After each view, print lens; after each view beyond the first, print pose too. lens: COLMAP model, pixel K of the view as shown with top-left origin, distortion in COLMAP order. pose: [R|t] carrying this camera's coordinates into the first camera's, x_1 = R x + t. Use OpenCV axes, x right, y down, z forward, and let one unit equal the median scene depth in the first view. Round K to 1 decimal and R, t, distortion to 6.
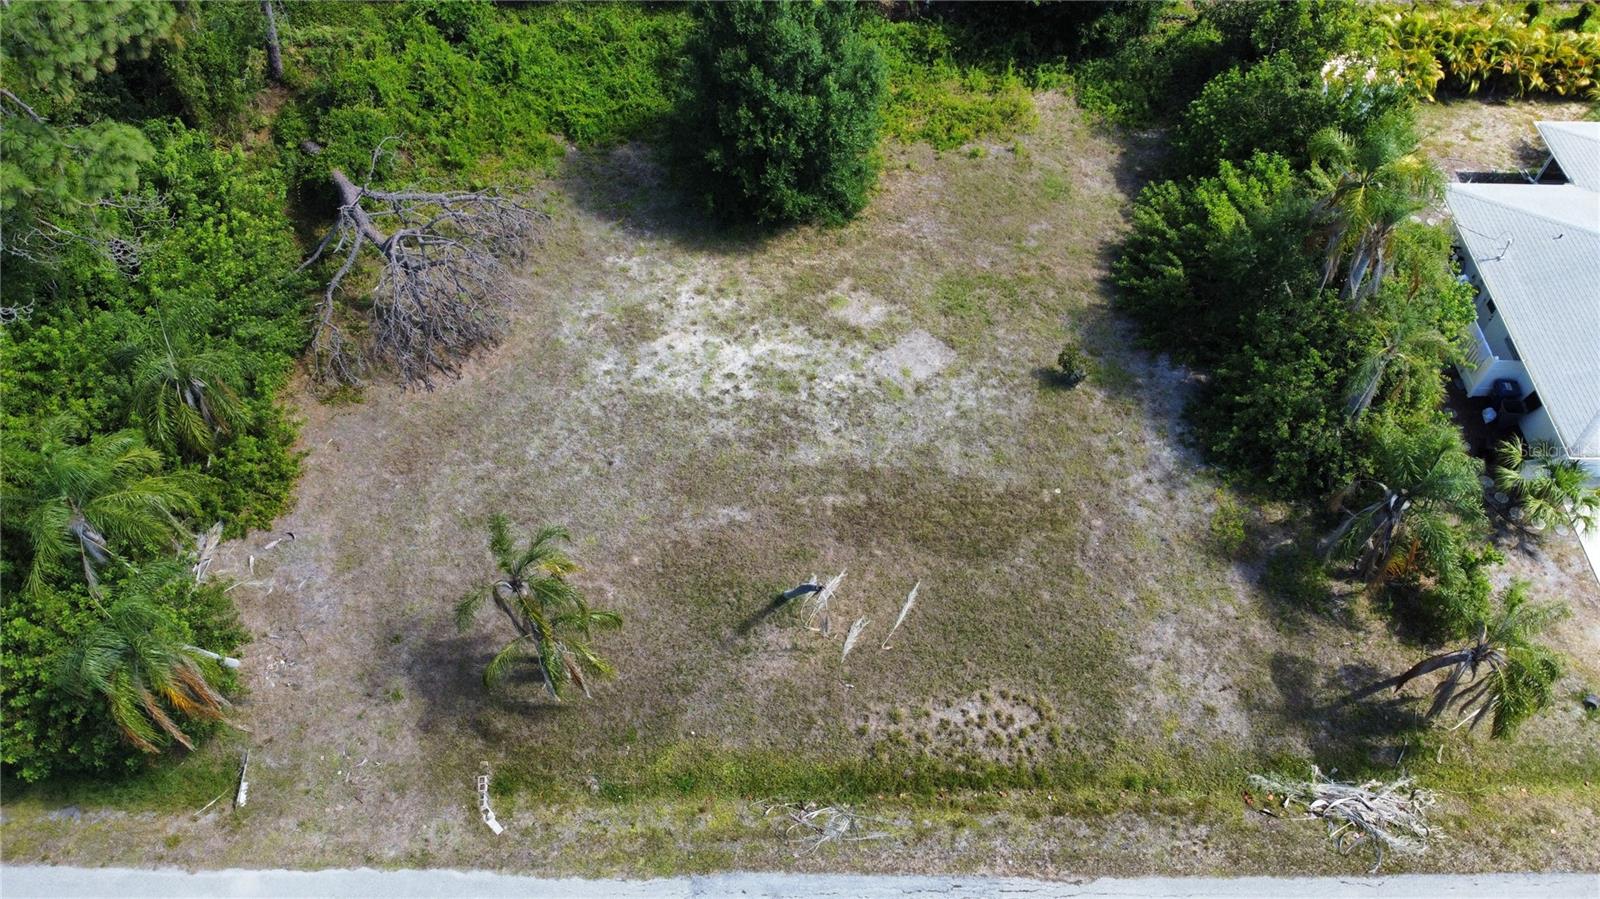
lens RADIAL K [[1204.9, 0, 796.5], [0, 1204.9, 453.4], [0, 0, 1]] dist [0.001377, -0.004711]
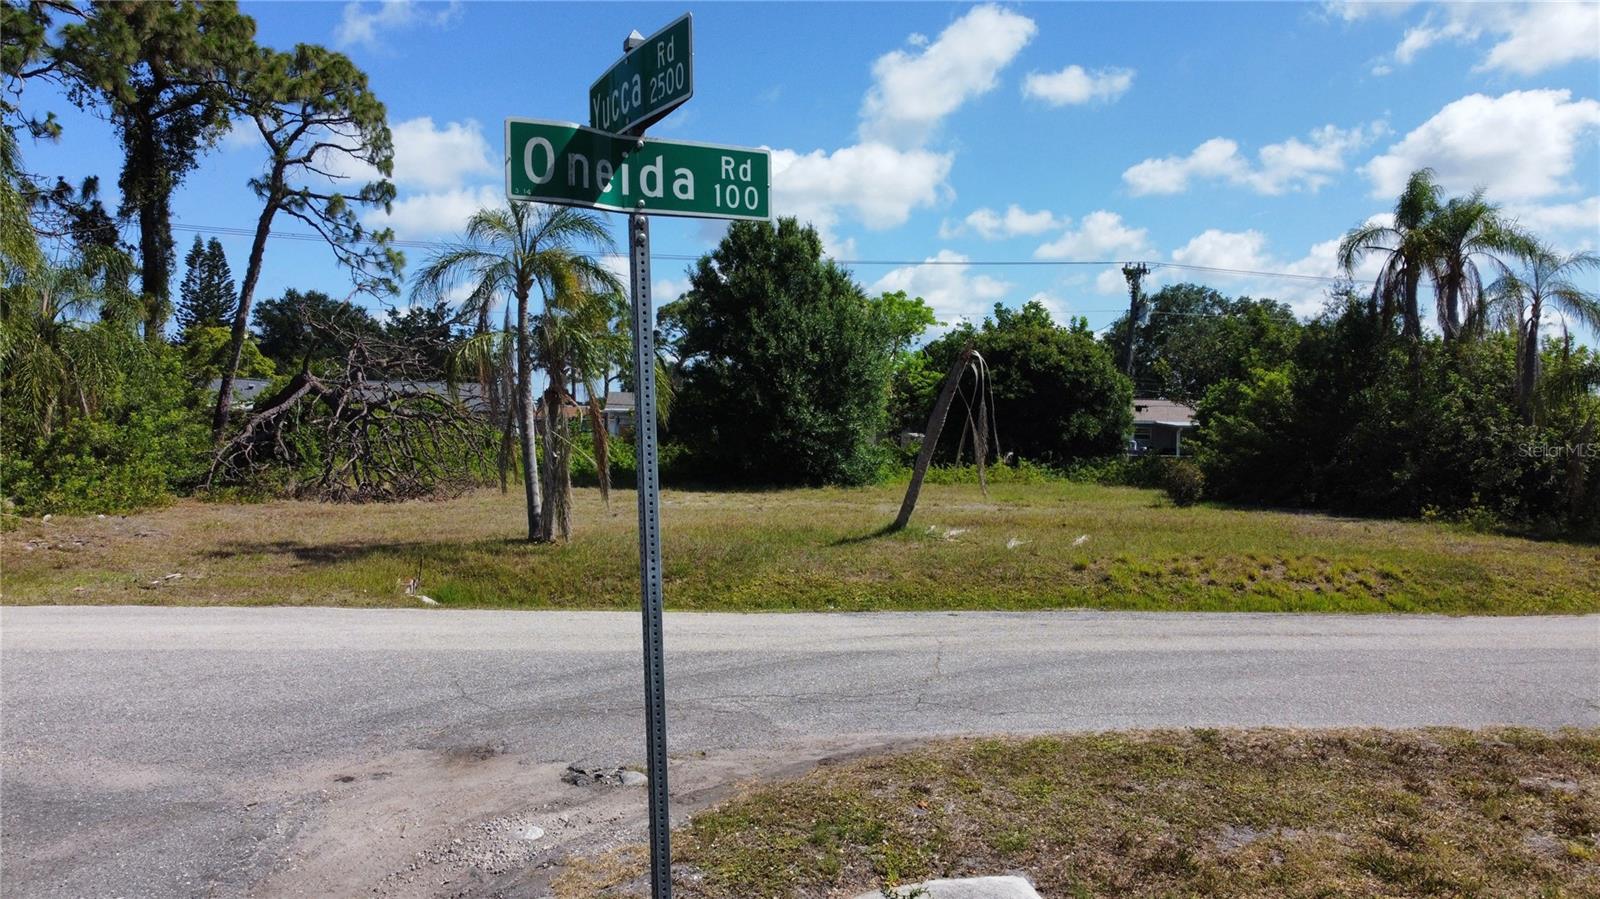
lens RADIAL K [[1204.9, 0, 795.8], [0, 1204.9, 444.5], [0, 0, 1]] dist [0.001377, -0.004711]
pose [[0.993418, -0.007419, 0.114309, -0.137171], [0.094605, 0.615792, -0.782209, 0.591847], [-0.064588, 0.787874, 0.612440, 0.561905]]
